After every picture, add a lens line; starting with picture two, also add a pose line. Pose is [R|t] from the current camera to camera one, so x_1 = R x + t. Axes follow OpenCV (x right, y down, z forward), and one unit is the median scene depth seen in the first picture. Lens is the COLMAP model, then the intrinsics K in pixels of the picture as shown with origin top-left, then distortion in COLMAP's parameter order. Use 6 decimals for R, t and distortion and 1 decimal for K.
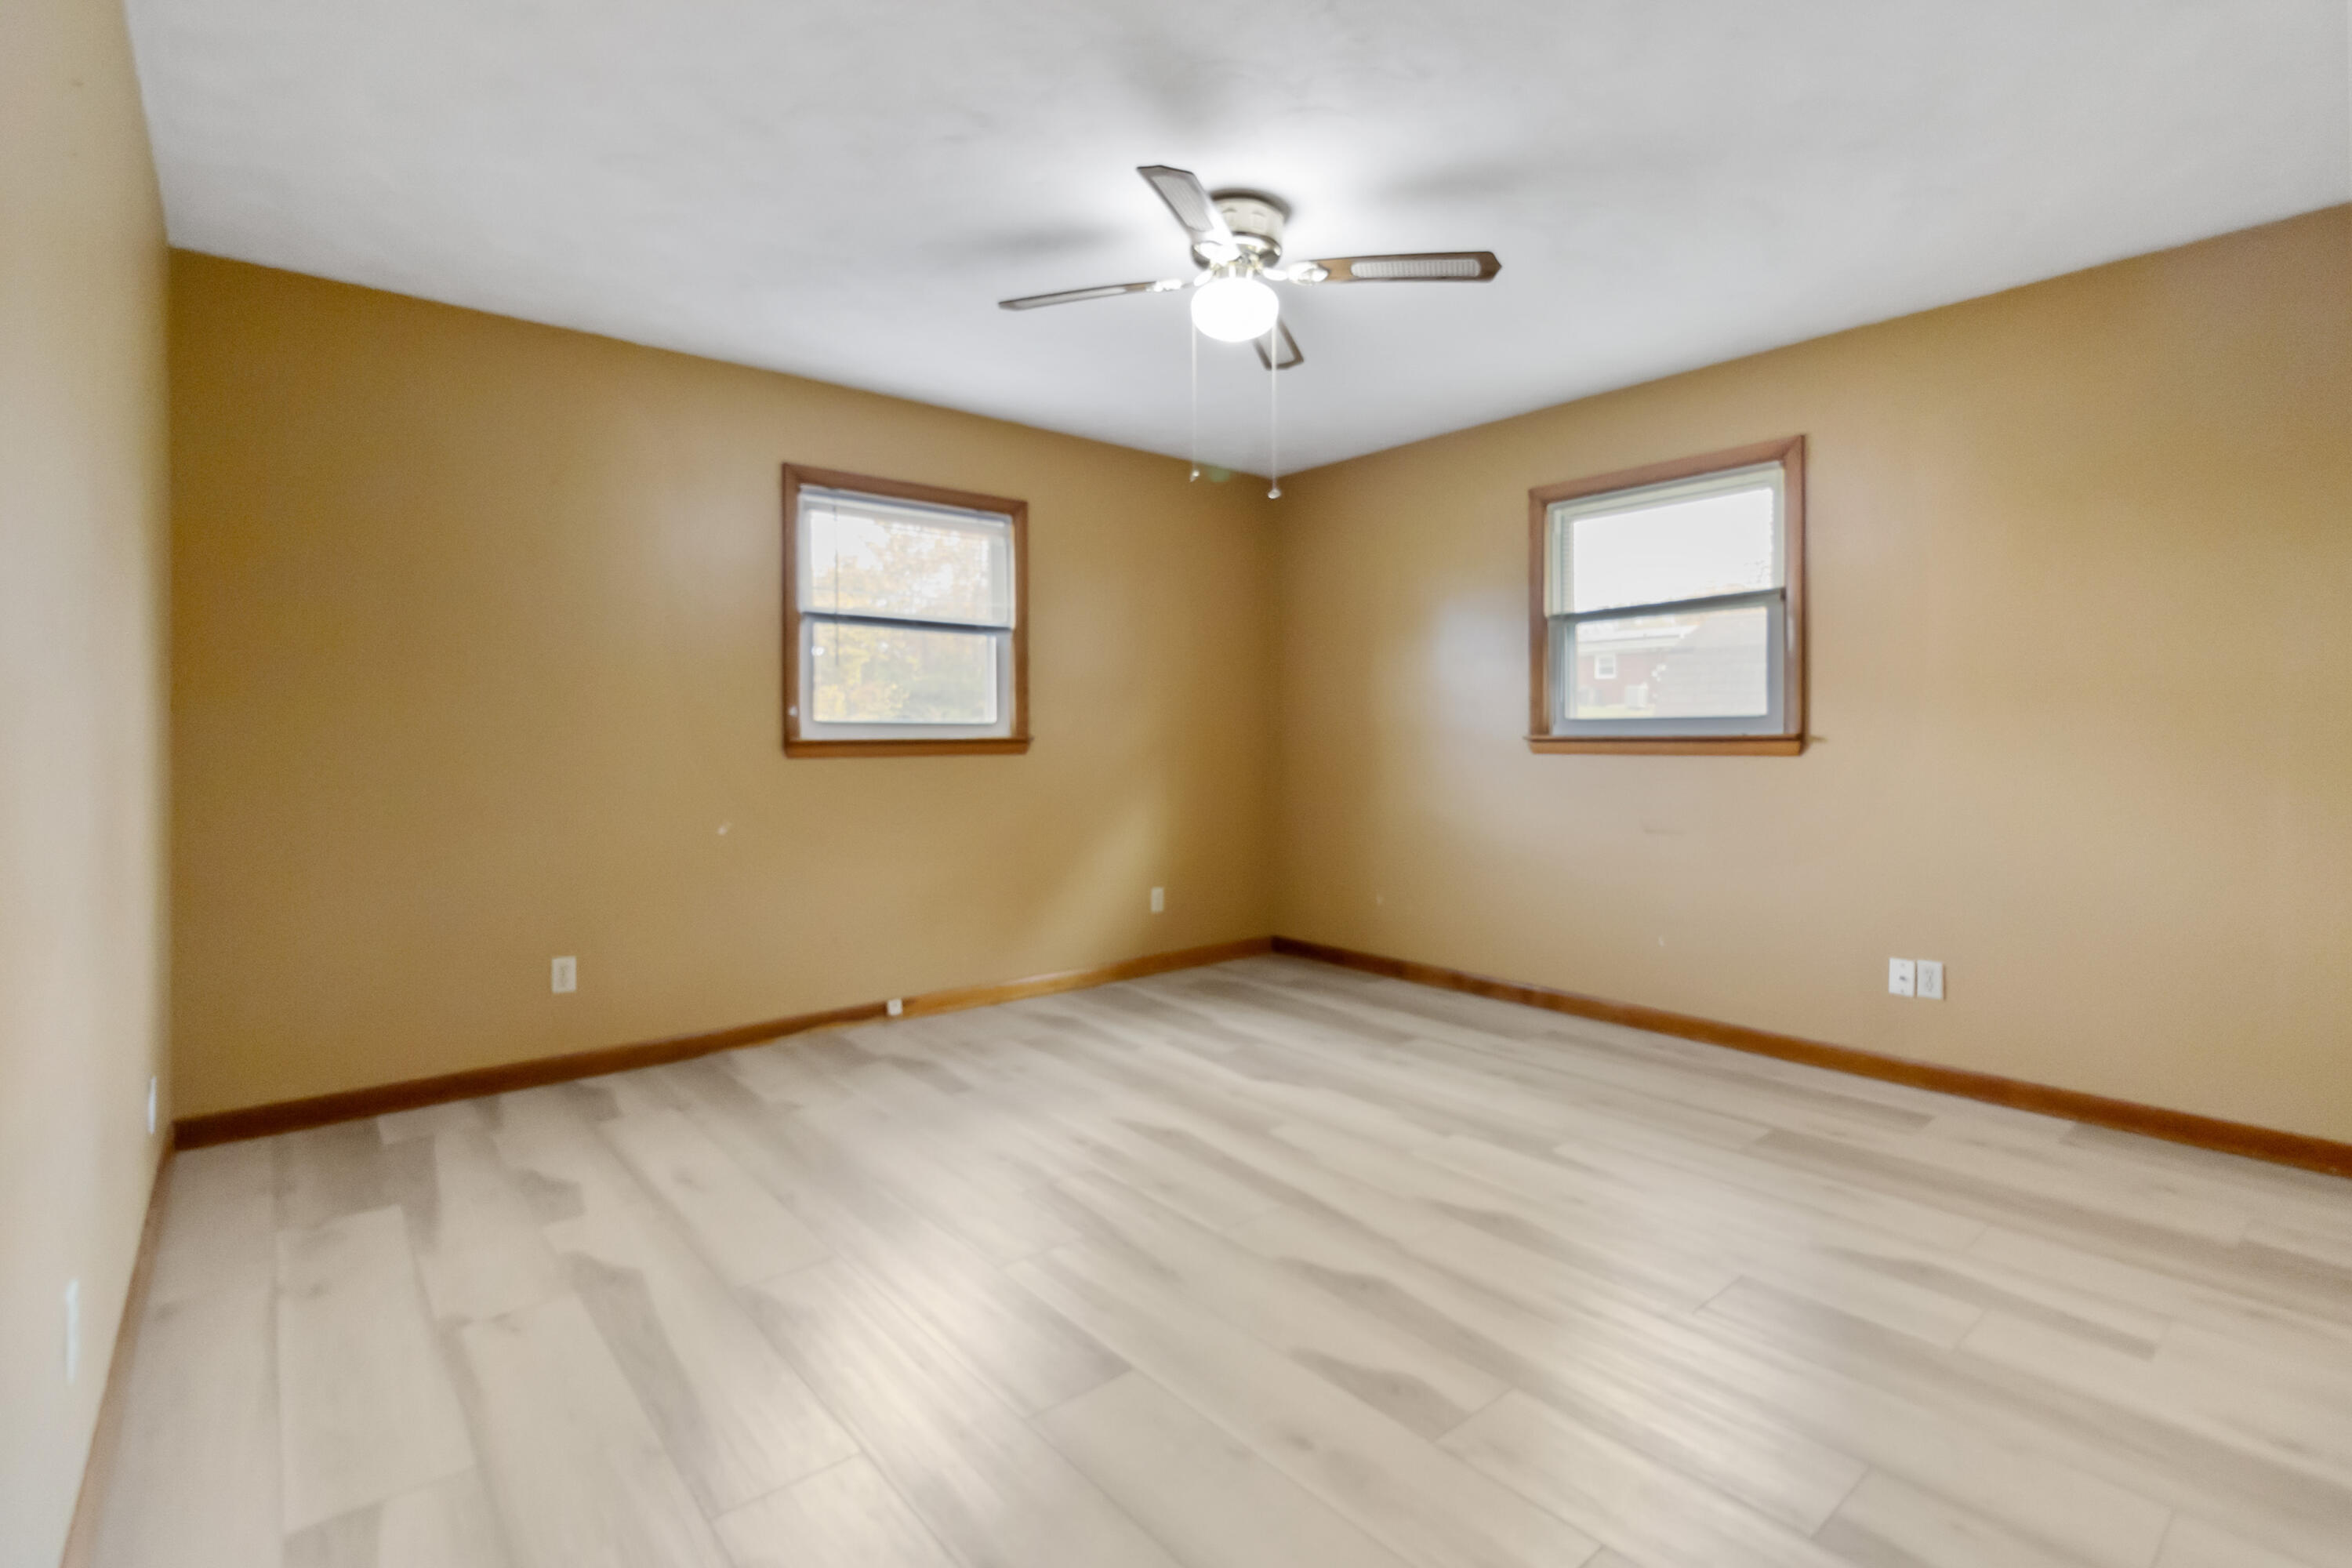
lens RADIAL K [[1096.8, 0, 1173.5], [0, 1096.8, 726.7], [0, 0, 1]] dist [0.000824, 0.000076]
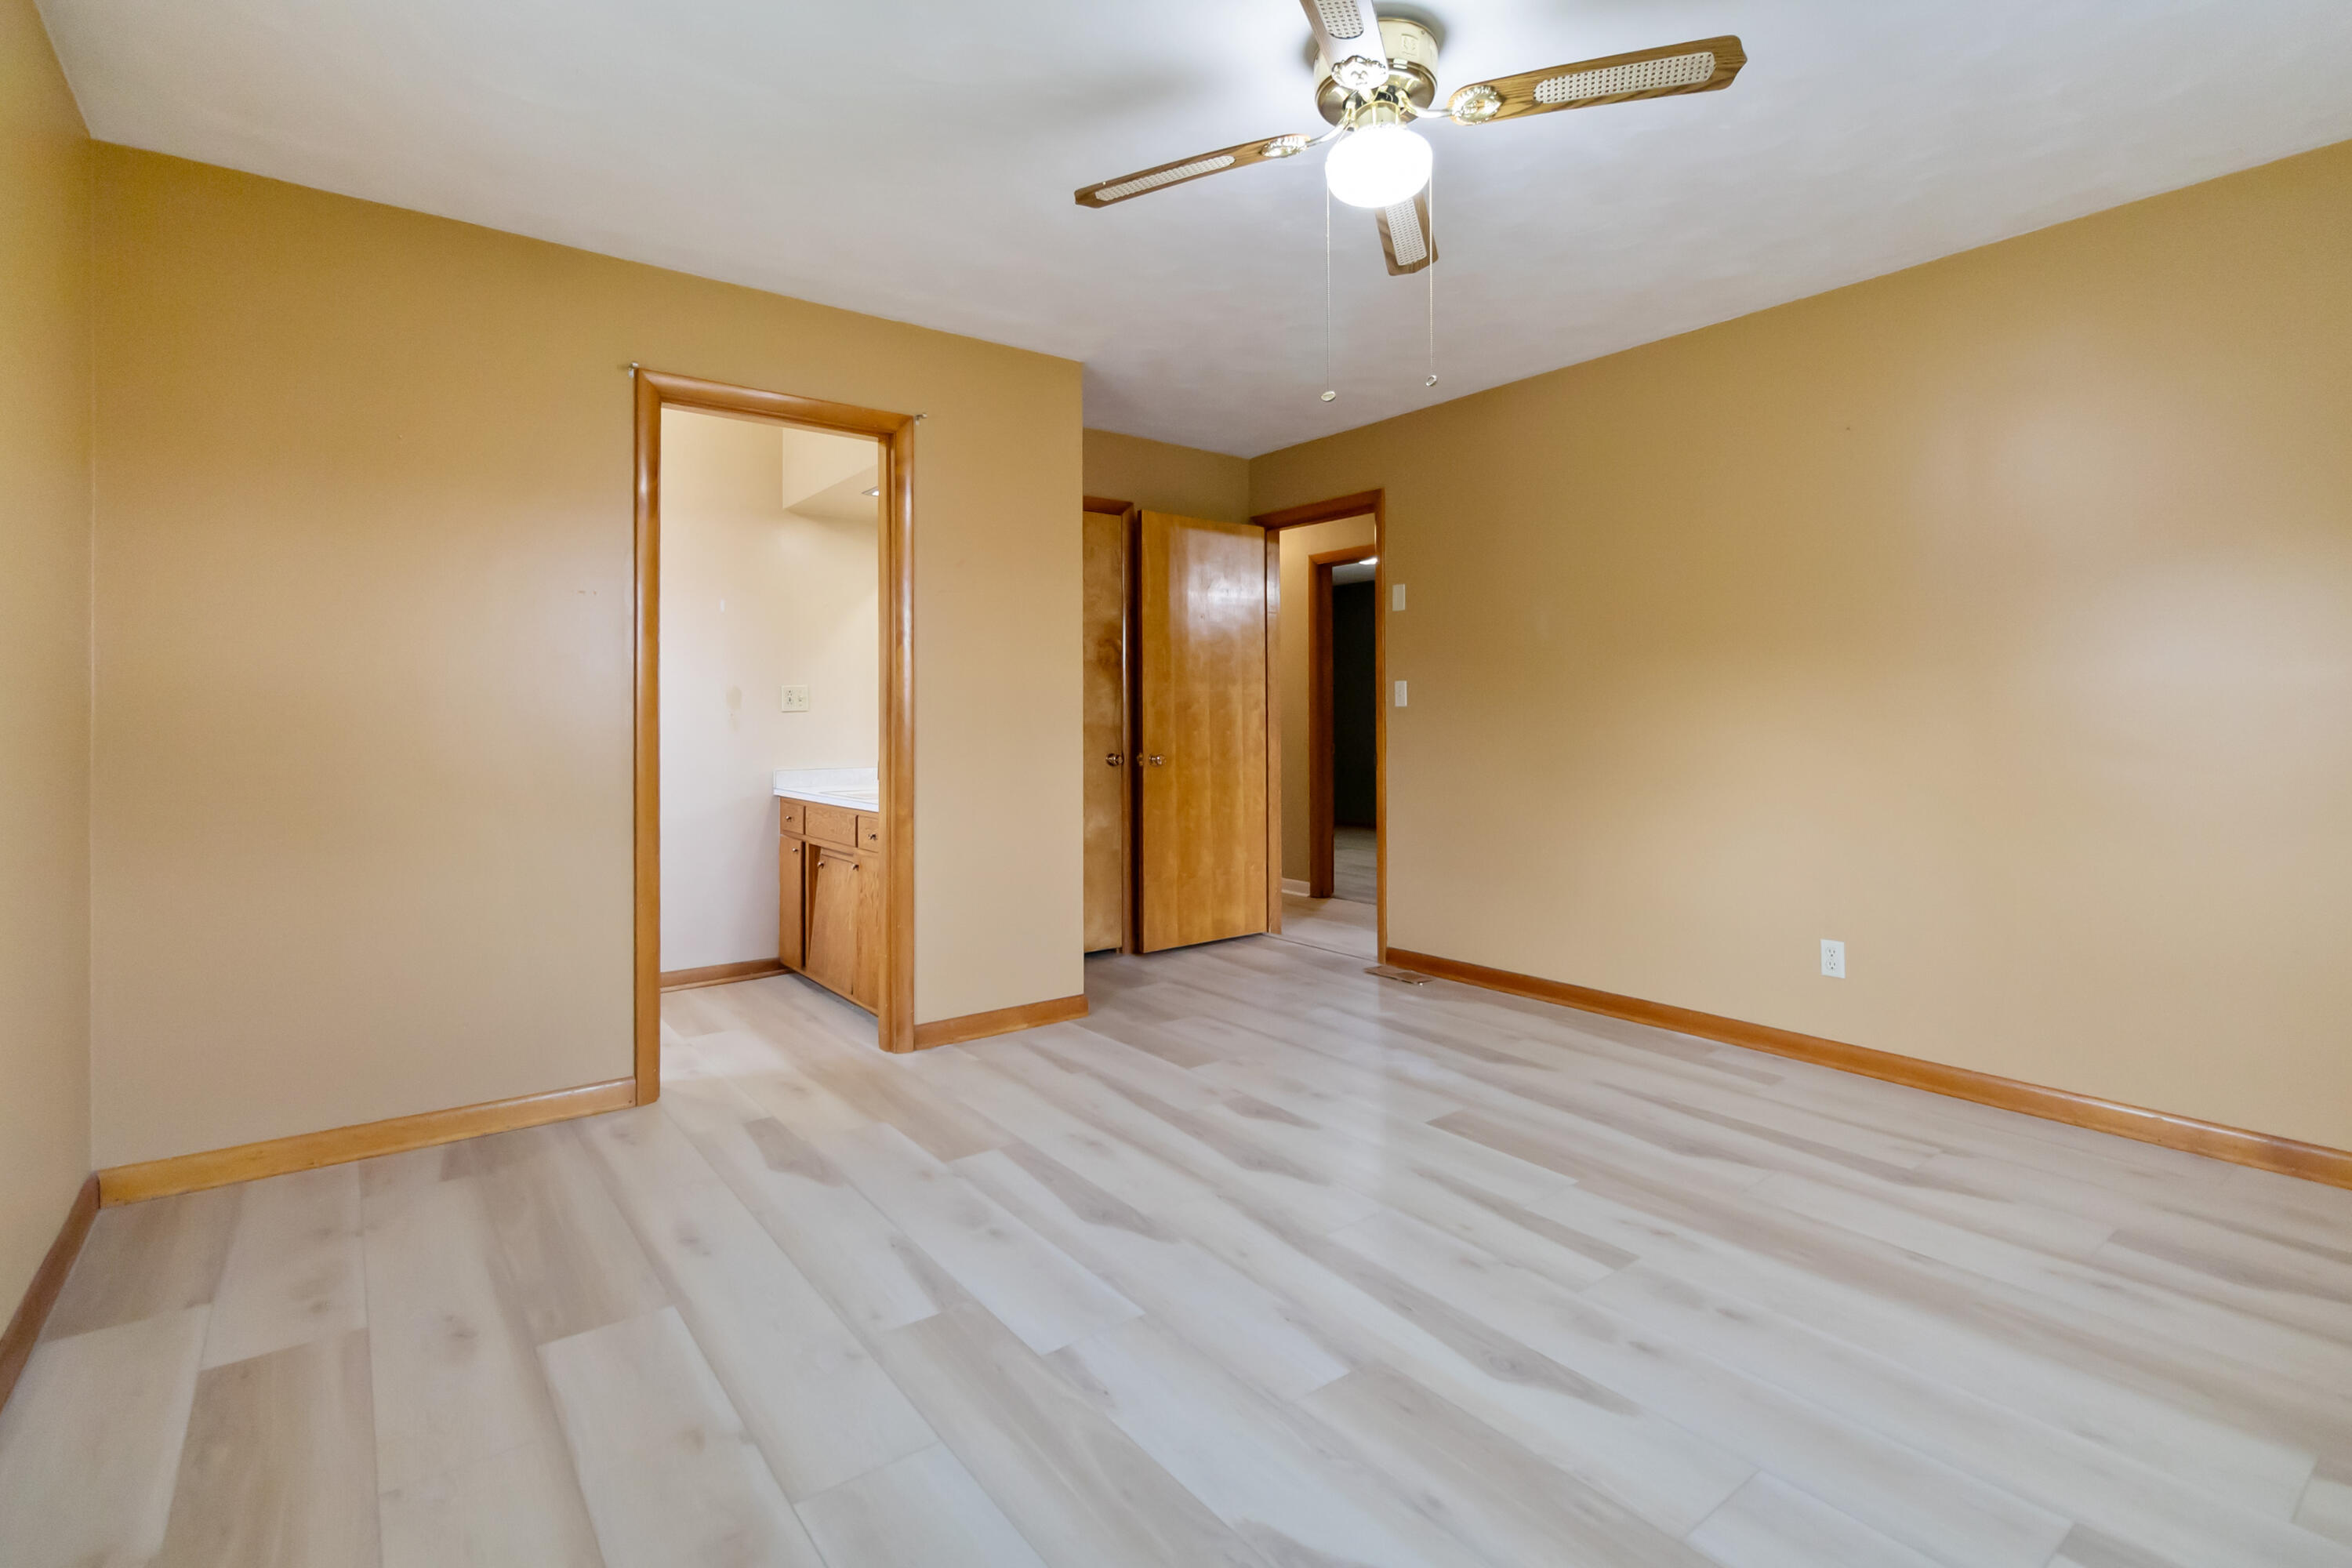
lens RADIAL K [[1096.8, 0, 1173.5], [0, 1096.8, 726.7], [0, 0, 1]] dist [0.000824, 0.000076]
pose [[-0.999315, 0.007290, 0.036271, 0.189474], [0.007321, 0.999973, 0.000708, 0.017945], [-0.036264, 0.000973, -0.999342, 1.915261]]
